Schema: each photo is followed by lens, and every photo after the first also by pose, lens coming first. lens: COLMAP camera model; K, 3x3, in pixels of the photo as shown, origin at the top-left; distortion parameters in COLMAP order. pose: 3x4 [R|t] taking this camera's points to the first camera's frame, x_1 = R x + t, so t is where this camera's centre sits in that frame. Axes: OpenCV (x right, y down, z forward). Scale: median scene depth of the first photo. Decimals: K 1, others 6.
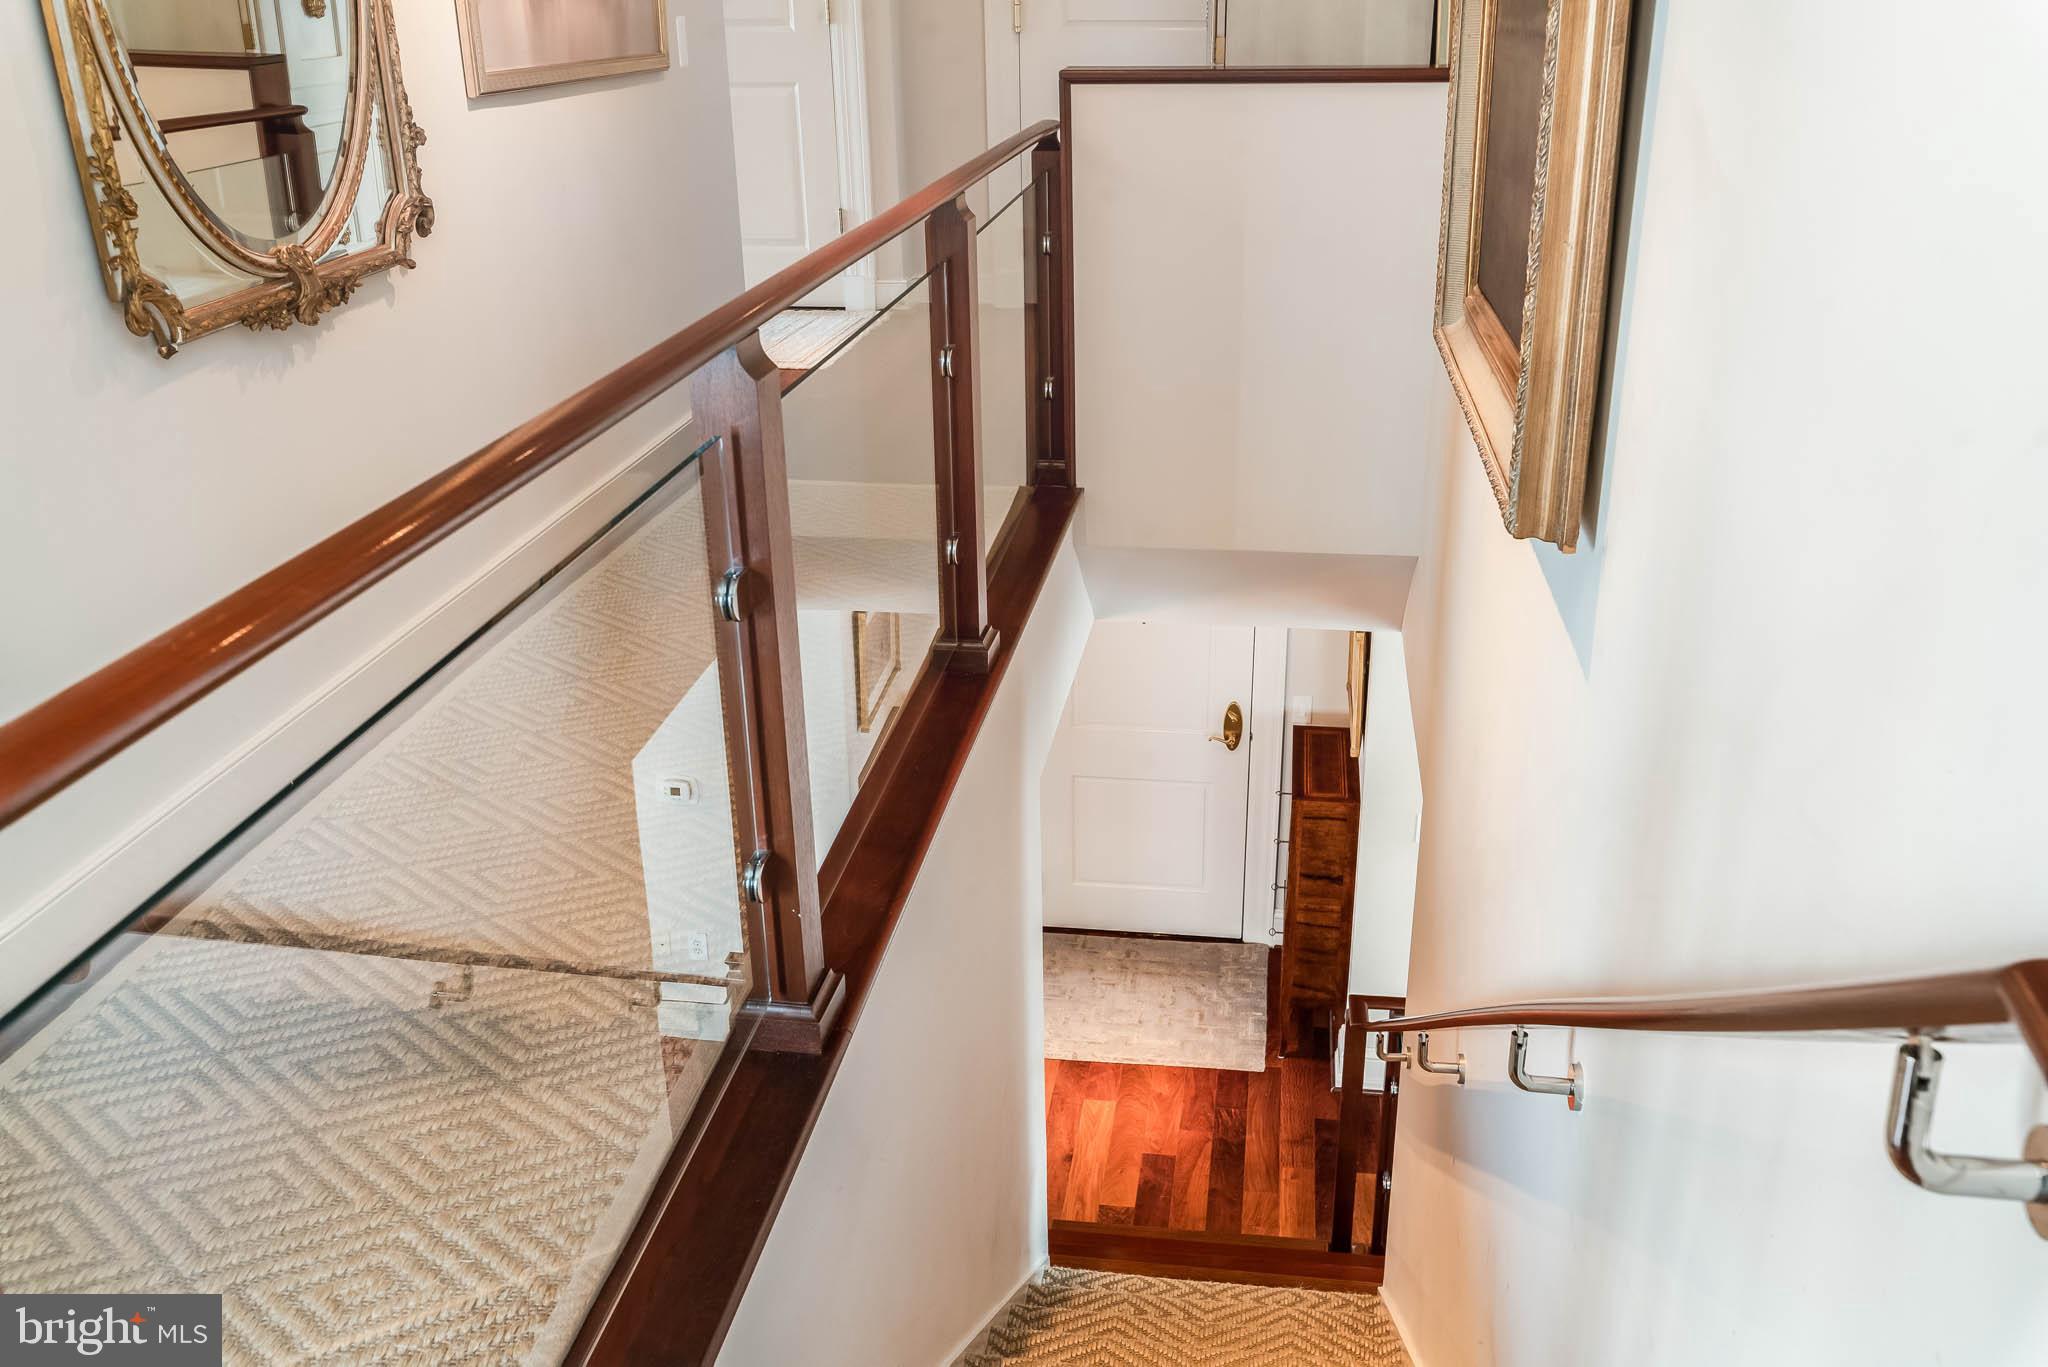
lens RADIAL K [[1689.0, 0, 1050.4], [0, 1689.0, 671.3], [0, 0, 1]] dist [0.000460, -0.001409]
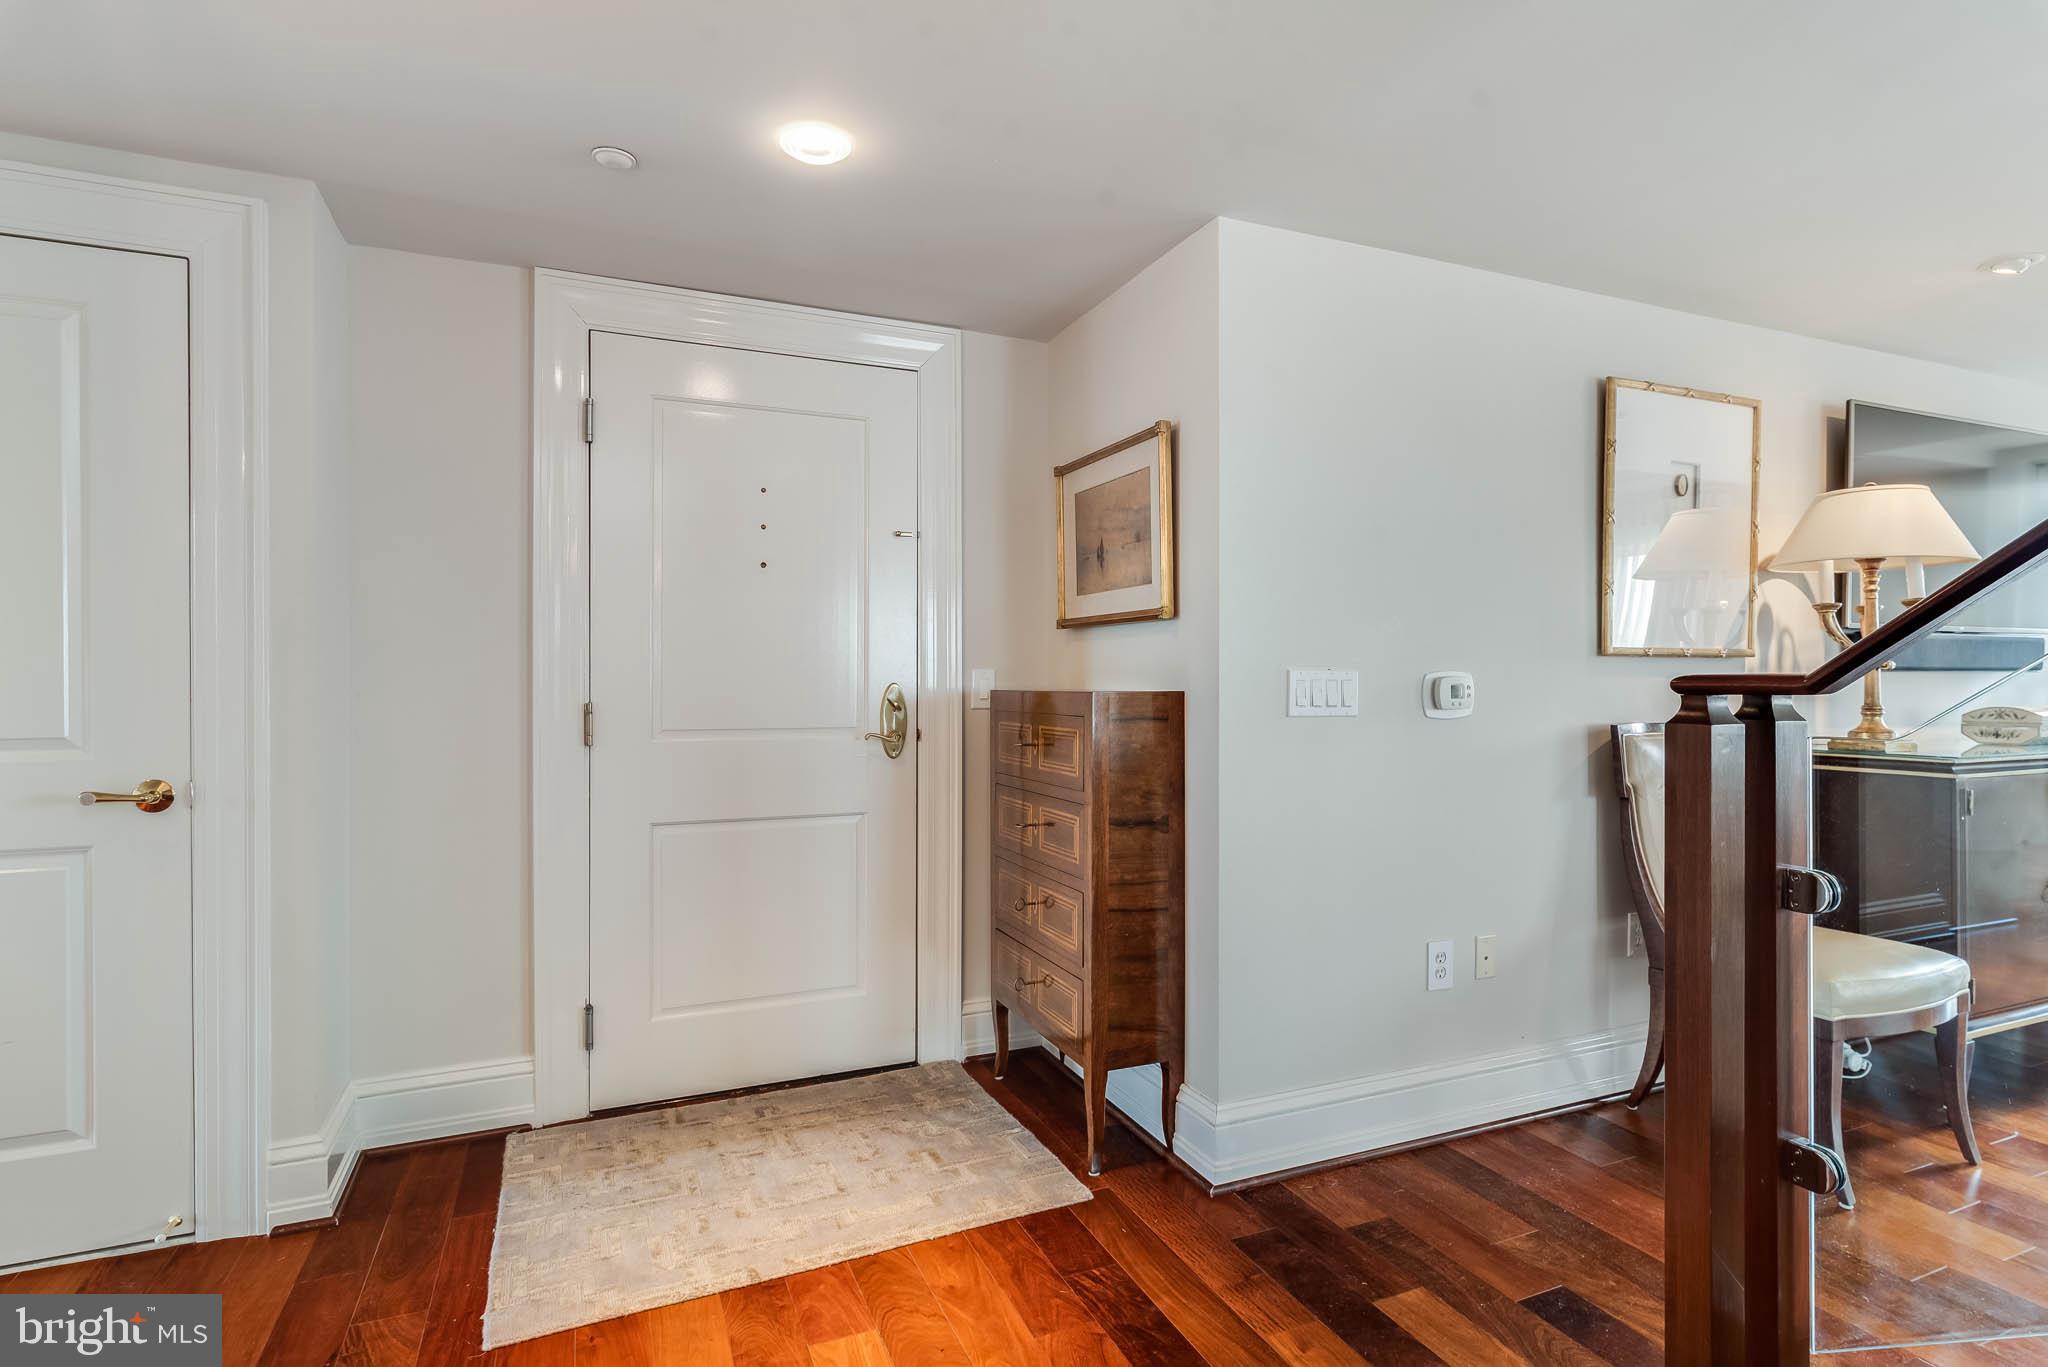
lens RADIAL K [[1049.6, 0, 1041.6], [0, 1049.6, 677.1], [0, 0, 1]] dist [-0.005341, -0.001352]
pose [[0.855036, 0.003403, 0.518558, -0.073586], [0.195275, 0.924257, -0.328049, 0.186063], [-0.480397, 0.381755, 0.789609, 0.657264]]
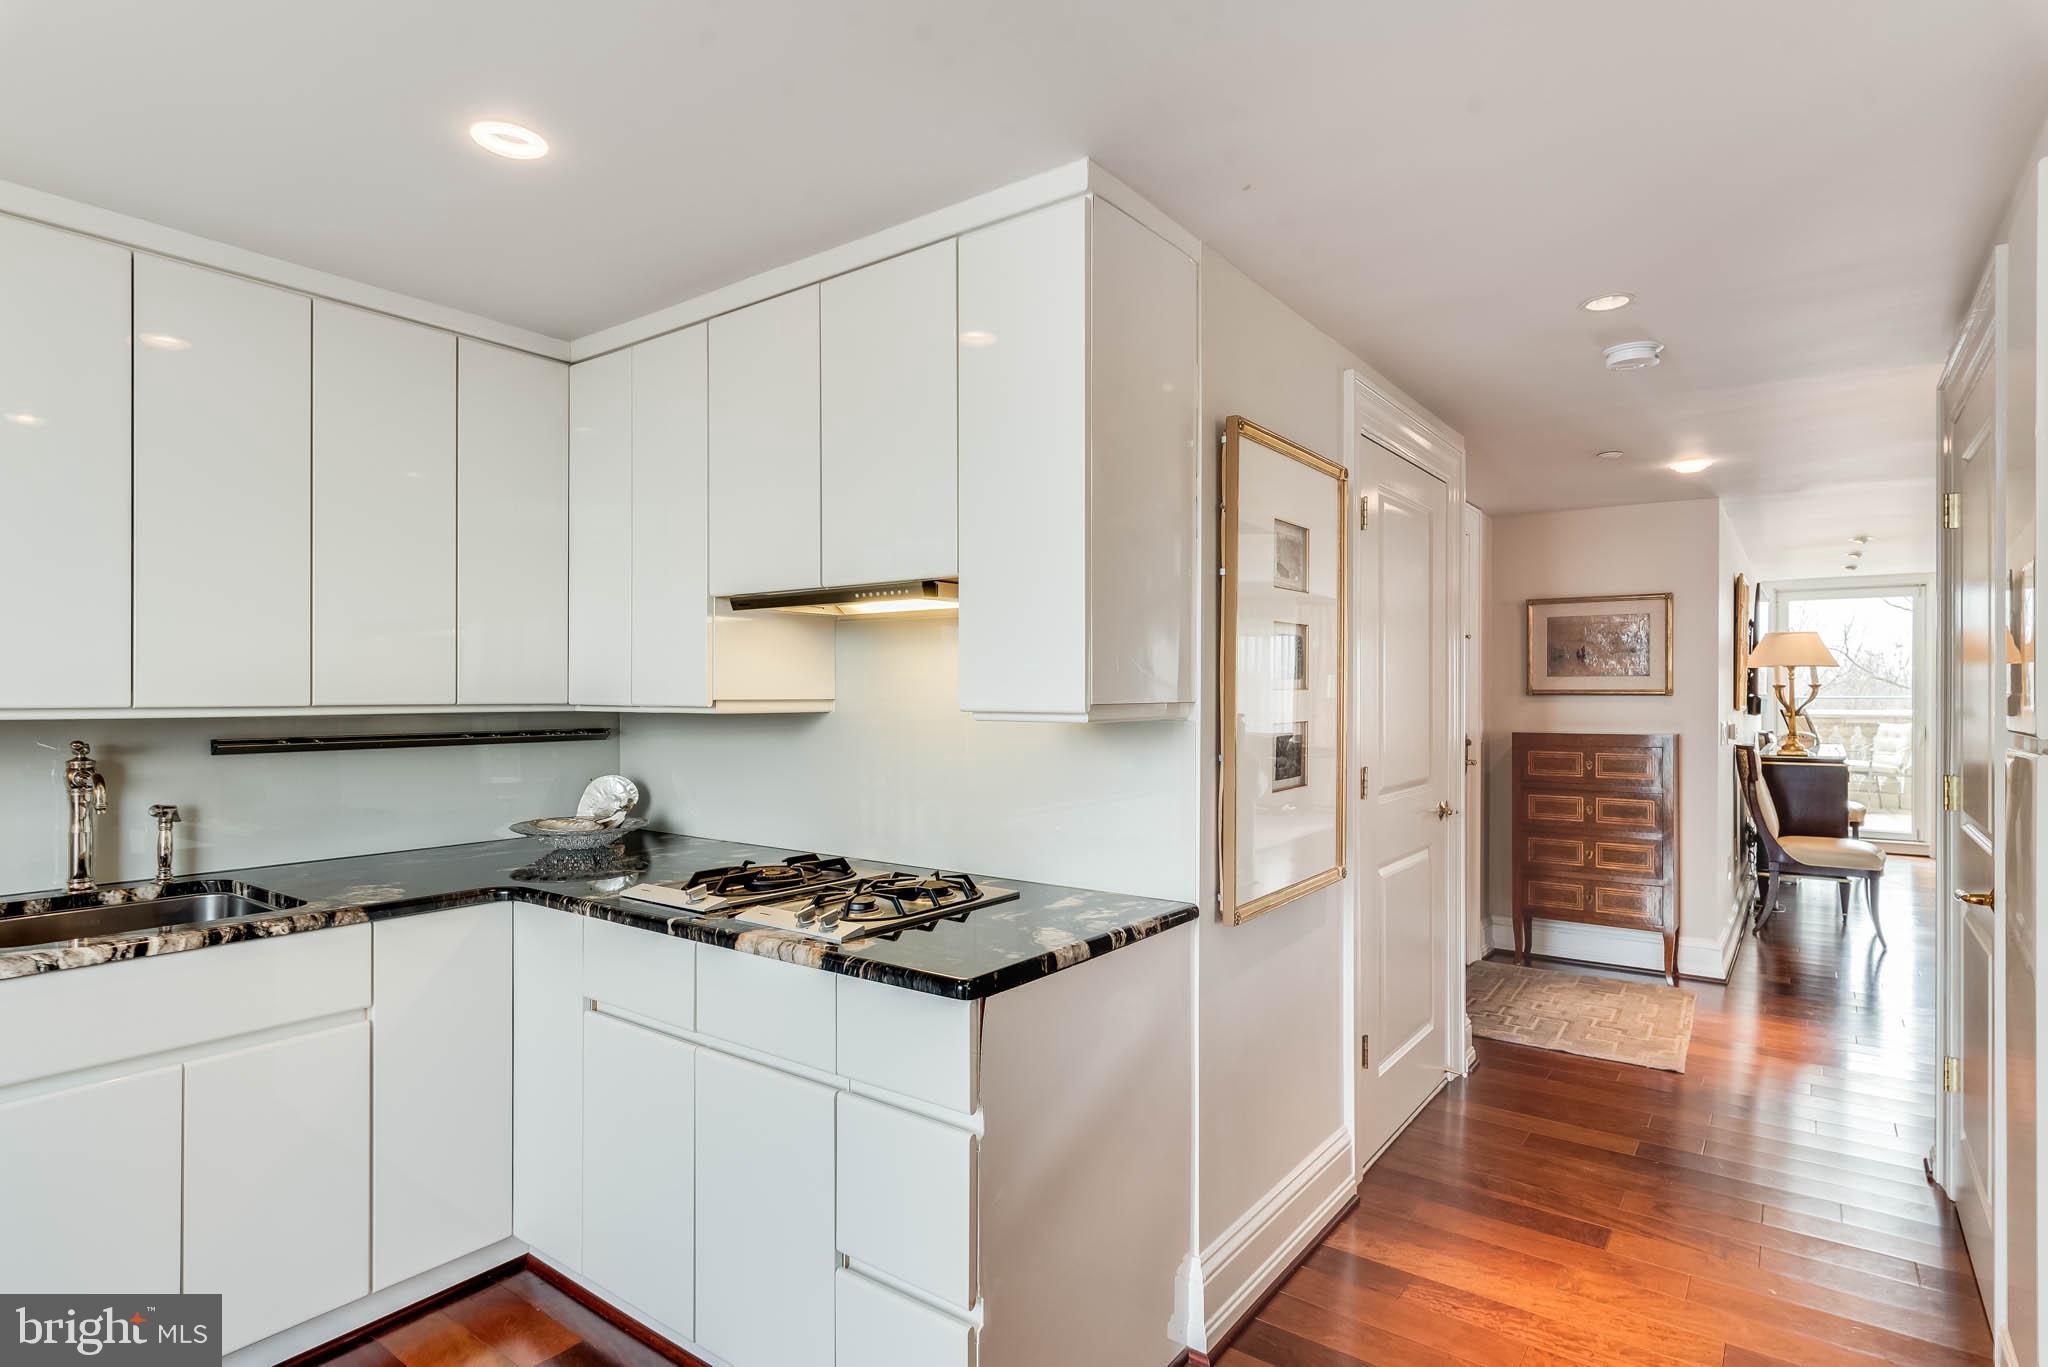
lens RADIAL K [[1049.6, 0, 1041.6], [0, 1049.6, 677.1], [0, 0, 1]] dist [-0.005341, -0.001352]
pose [[0.477279, 0.015285, 0.878619, -0.713161], [0.329217, 0.923919, -0.194909, 0.030009], [-0.814752, 0.382283, 0.435935, 0.973003]]
